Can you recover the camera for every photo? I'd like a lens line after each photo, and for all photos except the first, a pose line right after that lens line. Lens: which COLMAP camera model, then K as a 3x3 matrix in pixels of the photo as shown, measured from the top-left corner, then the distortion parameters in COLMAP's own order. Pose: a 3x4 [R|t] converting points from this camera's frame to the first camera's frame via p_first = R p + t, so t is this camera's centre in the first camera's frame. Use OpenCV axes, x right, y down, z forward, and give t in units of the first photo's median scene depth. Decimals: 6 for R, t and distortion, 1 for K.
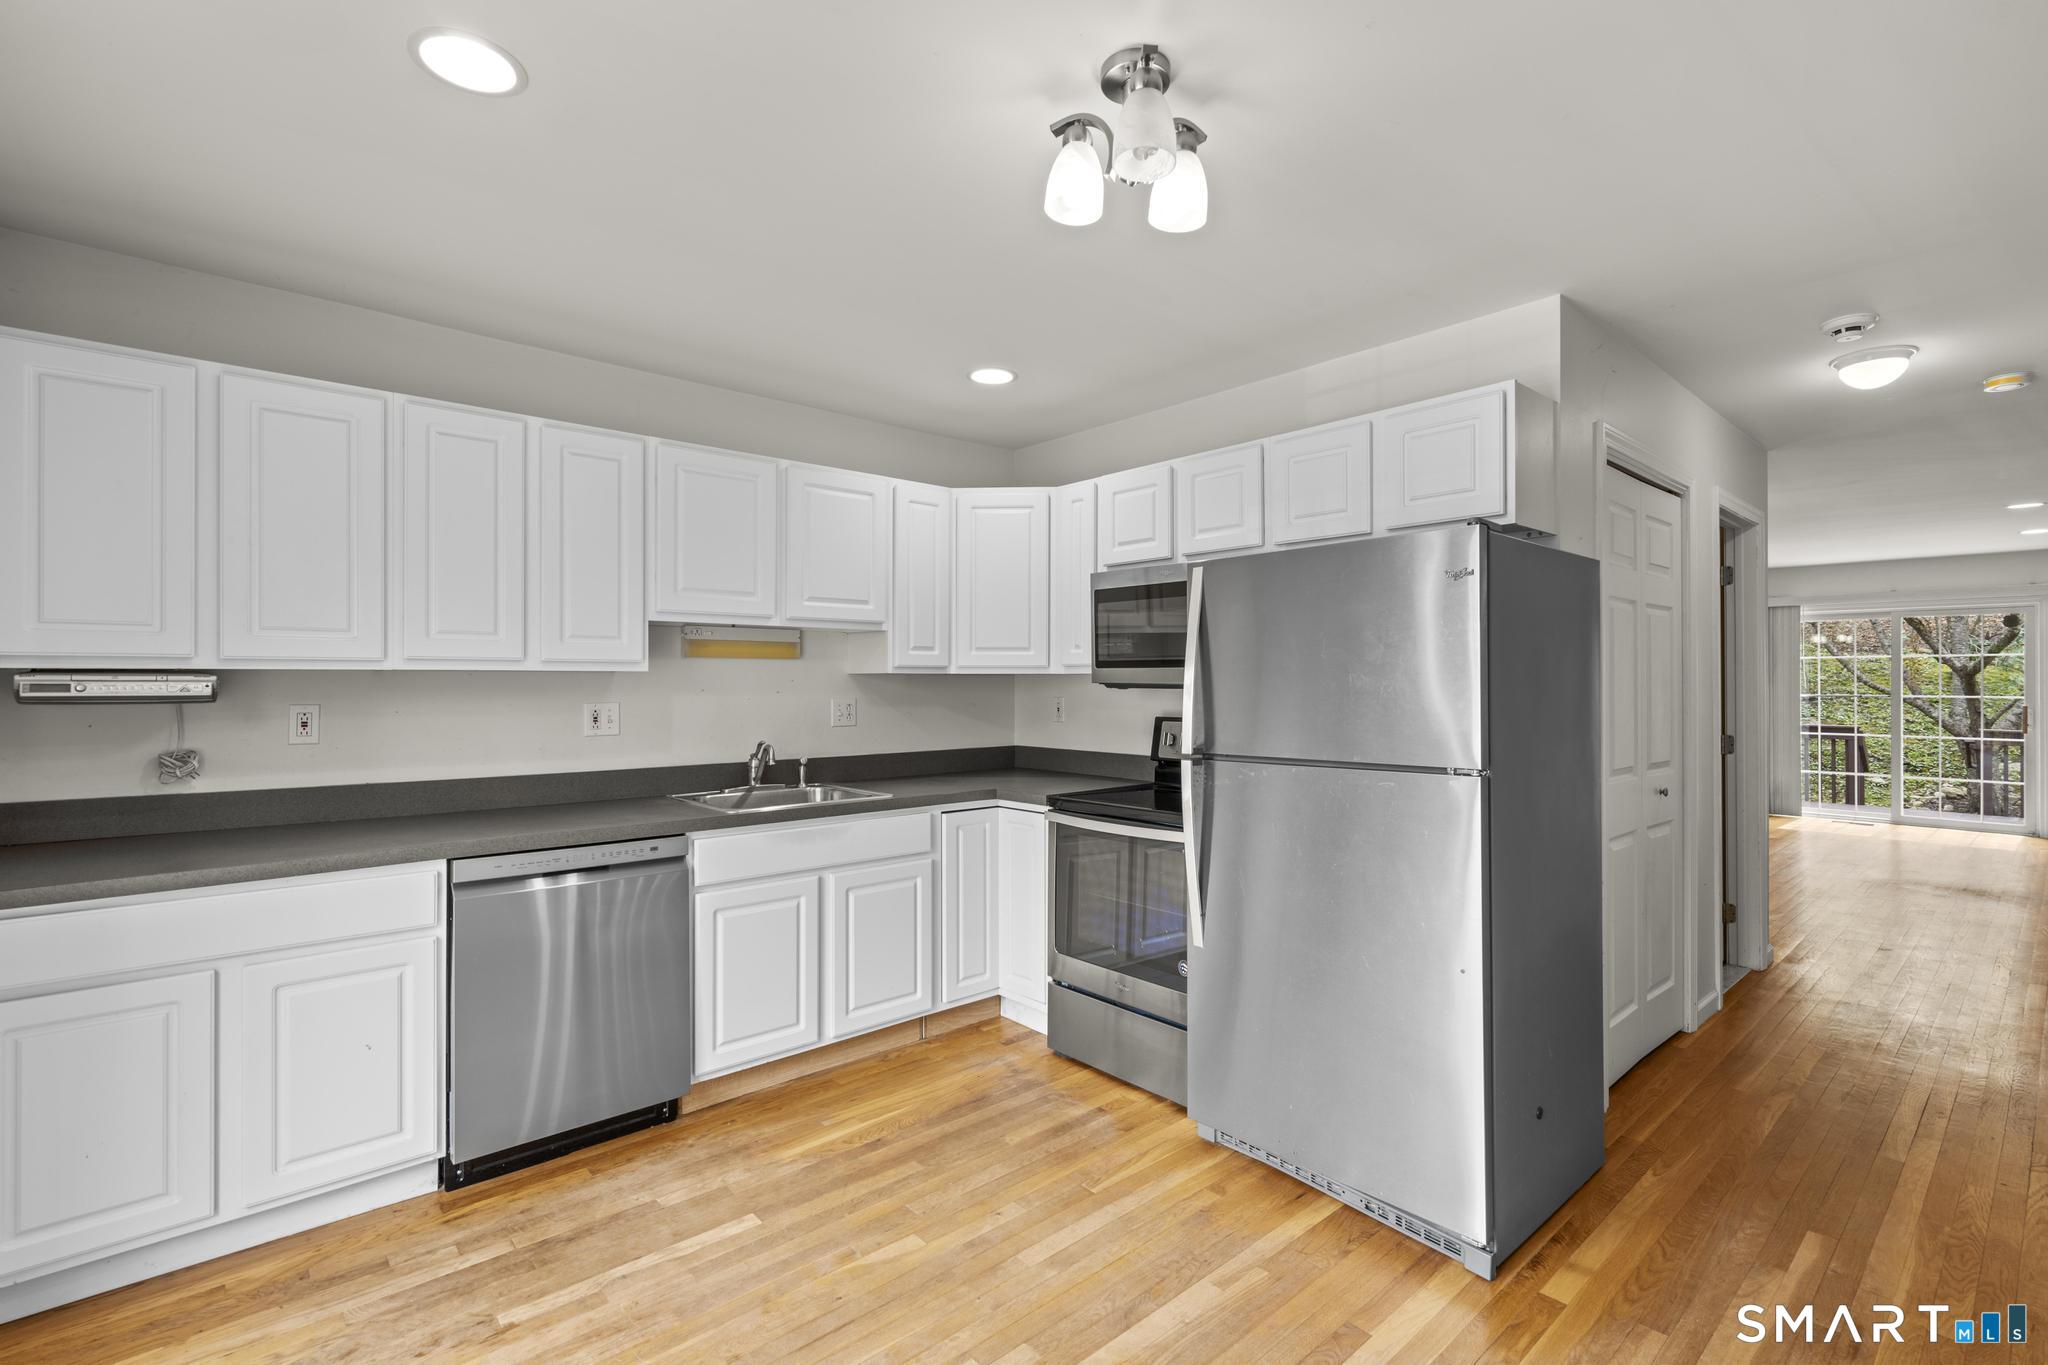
lens RADIAL K [[922.7, 0, 1032.3], [0, 922.7, 675.7], [0, 0, 1]] dist [-0.002805, 0.001784]
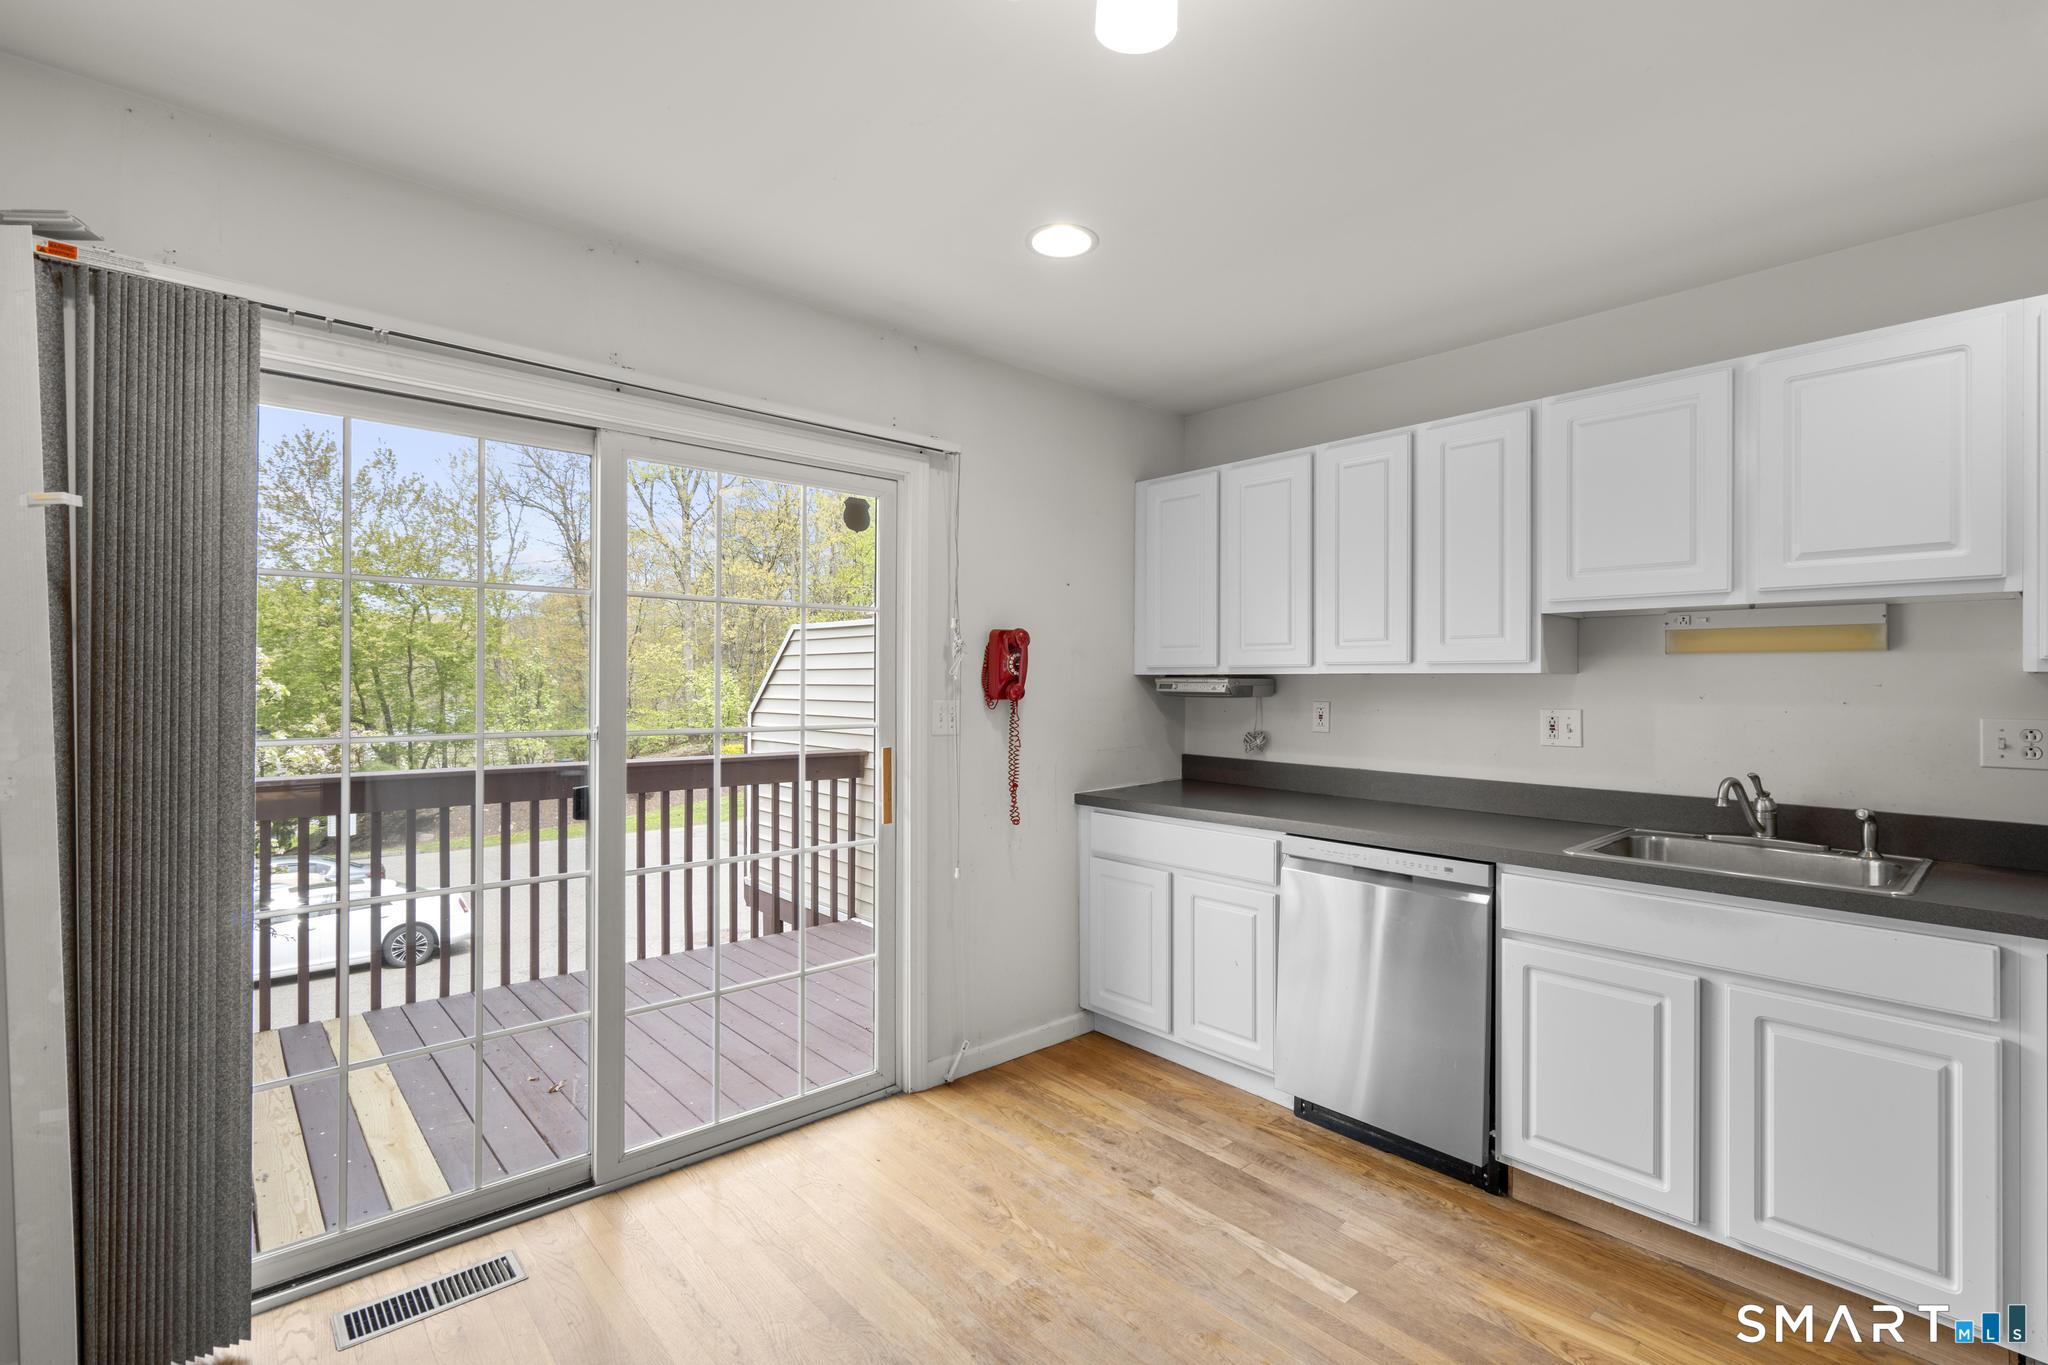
lens RADIAL K [[922.7, 0, 1032.3], [0, 922.7, 675.7], [0, 0, 1]] dist [-0.002805, 0.001784]
pose [[0.010393, -0.005912, -0.999929, 0.418494], [0.001576, 0.999981, -0.005896, 0.001935], [0.999945, -0.001514, 0.010402, 0.498843]]
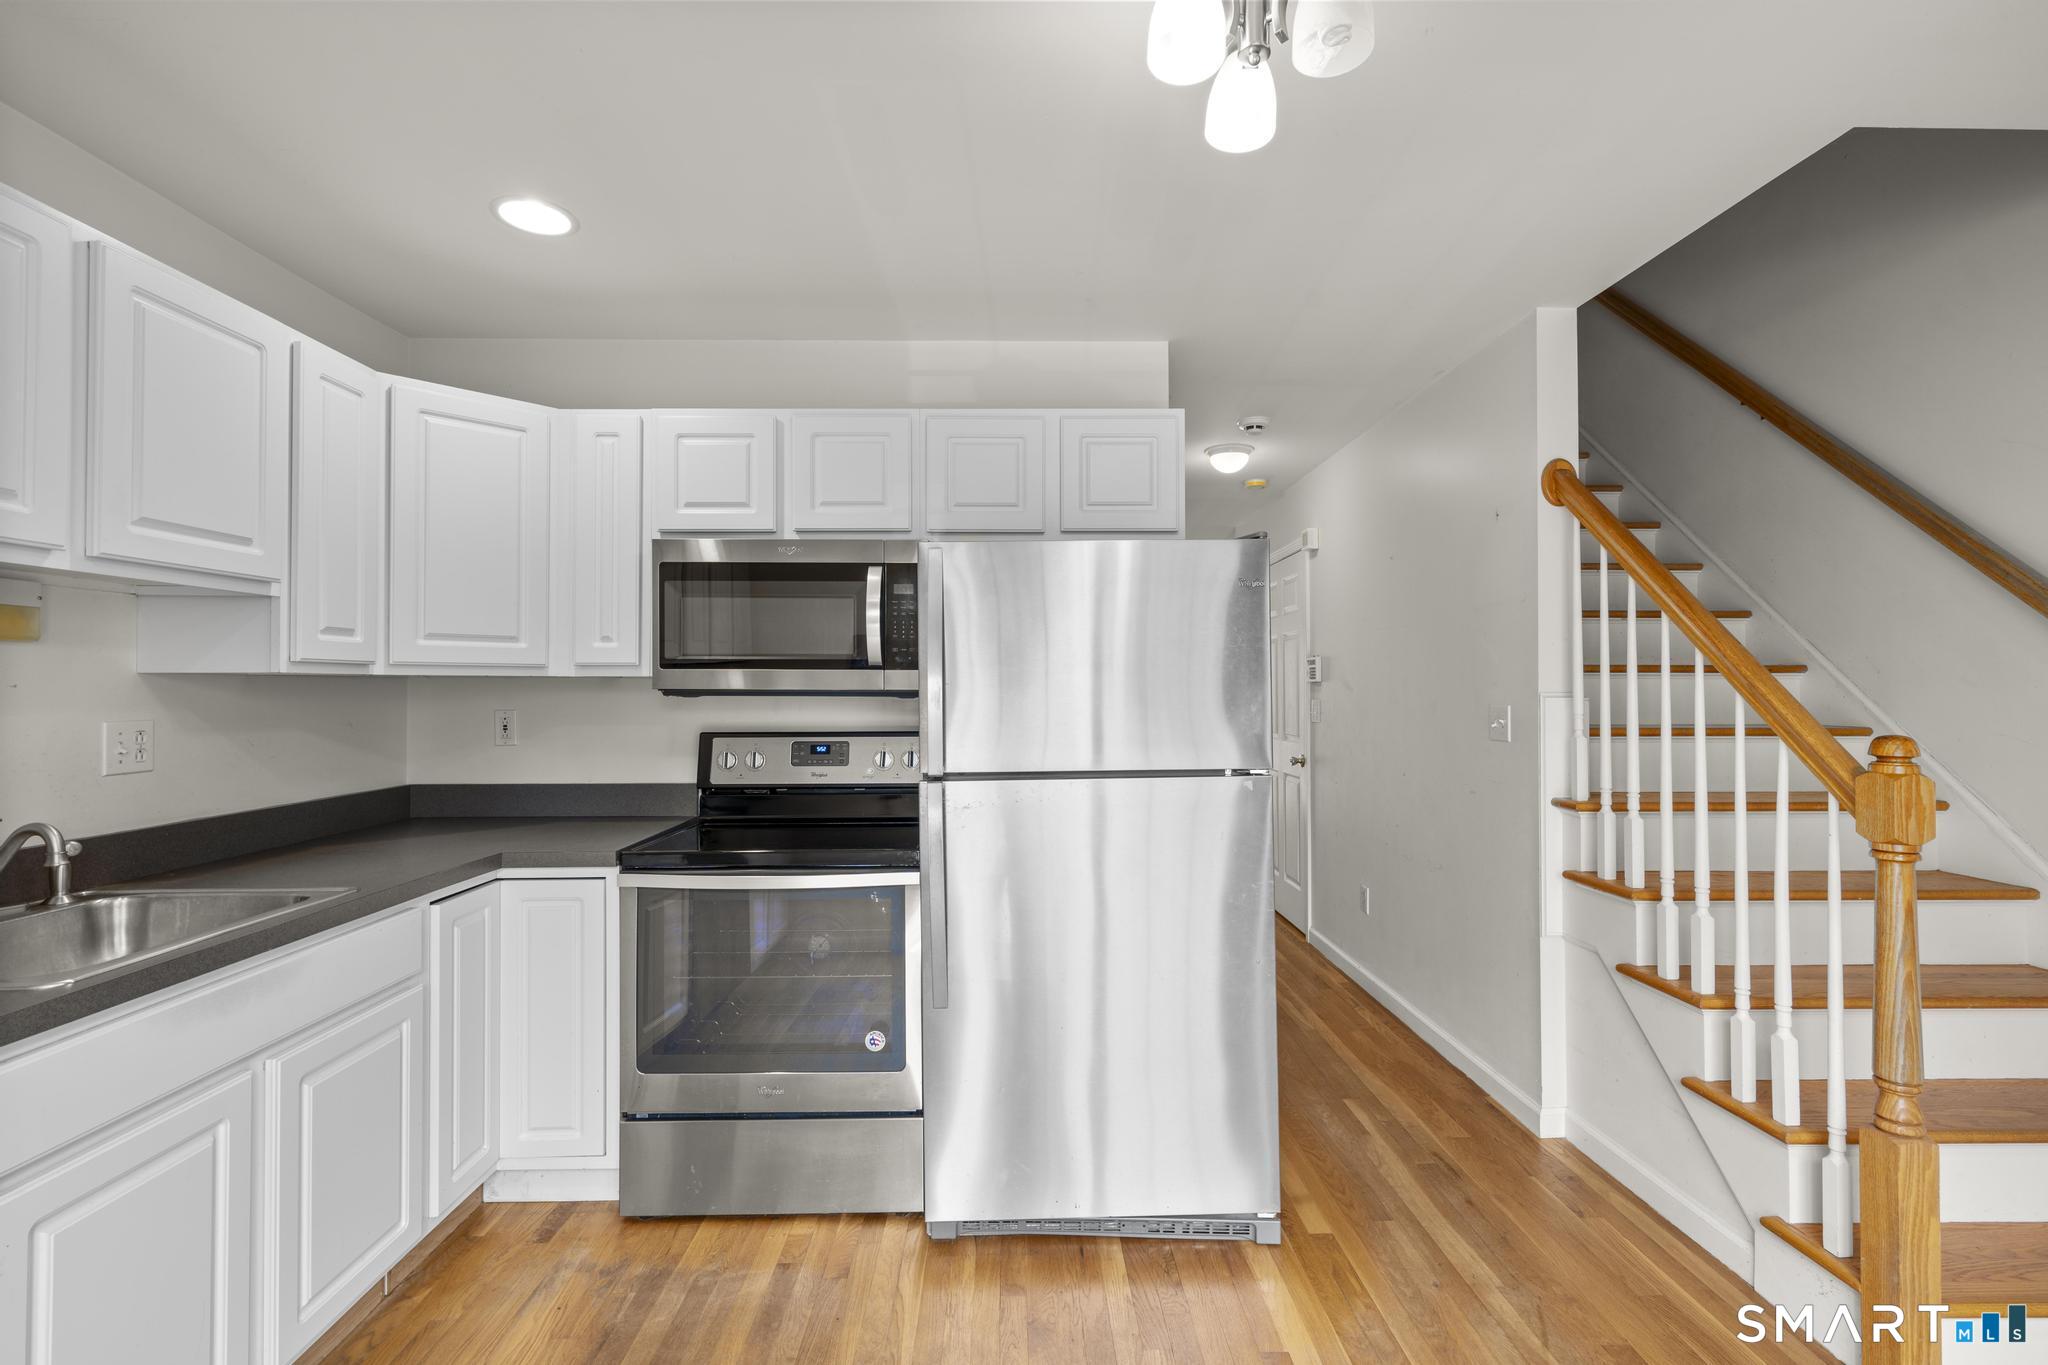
lens RADIAL K [[930.4, 0, 1024.7], [0, 930.4, 676.2], [0, 0, 1]] dist [0.001020, 0.001568]
pose [[0.649098, 0.007960, 0.760663, -0.339126], [-0.003814, 0.999967, -0.007209, 0.002148], [-0.760695, 0.001778, 0.649107, 0.334740]]
